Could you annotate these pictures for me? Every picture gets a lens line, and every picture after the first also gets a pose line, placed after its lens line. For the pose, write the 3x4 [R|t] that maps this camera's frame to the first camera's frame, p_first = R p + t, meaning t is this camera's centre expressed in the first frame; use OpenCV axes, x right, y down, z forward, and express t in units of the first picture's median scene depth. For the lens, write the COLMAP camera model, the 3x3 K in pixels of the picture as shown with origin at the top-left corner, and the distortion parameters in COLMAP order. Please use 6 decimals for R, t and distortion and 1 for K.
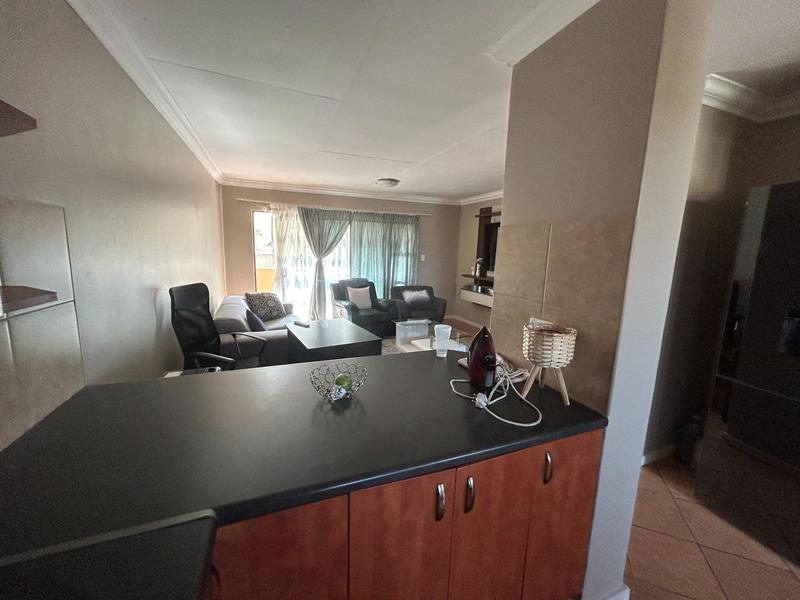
lens RADIAL K [[319.3, 0, 398.5], [0, 319.3, 299.1], [0, 0, 1]] dist [-0.003287, 0.000360]
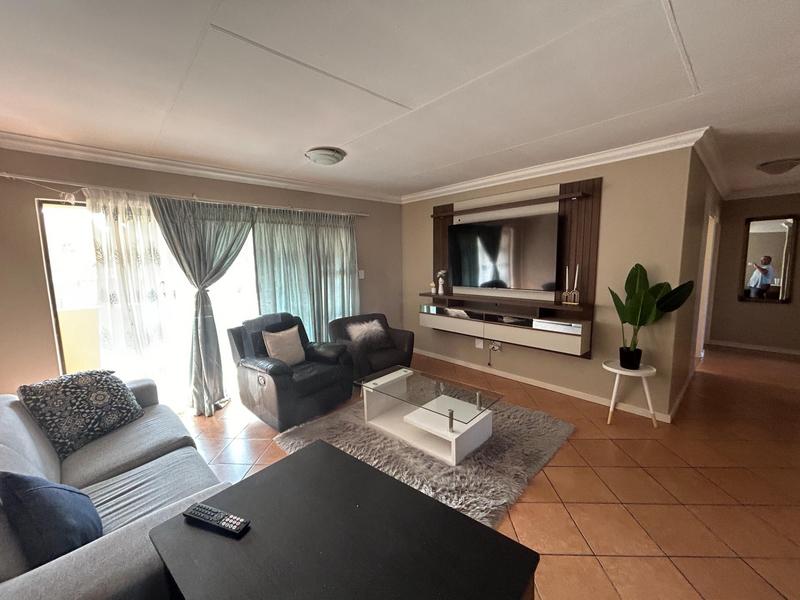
lens RADIAL K [[319.3, 0, 397.5], [0, 319.3, 300.6], [0, 0, 1]] dist [-0.003287, 0.000360]
pose [[0.932971, -0.089257, 0.348708, -0.117093], [0.100596, 0.994822, -0.014508, -0.057803], [-0.345608, 0.048614, 0.937119, 0.330165]]
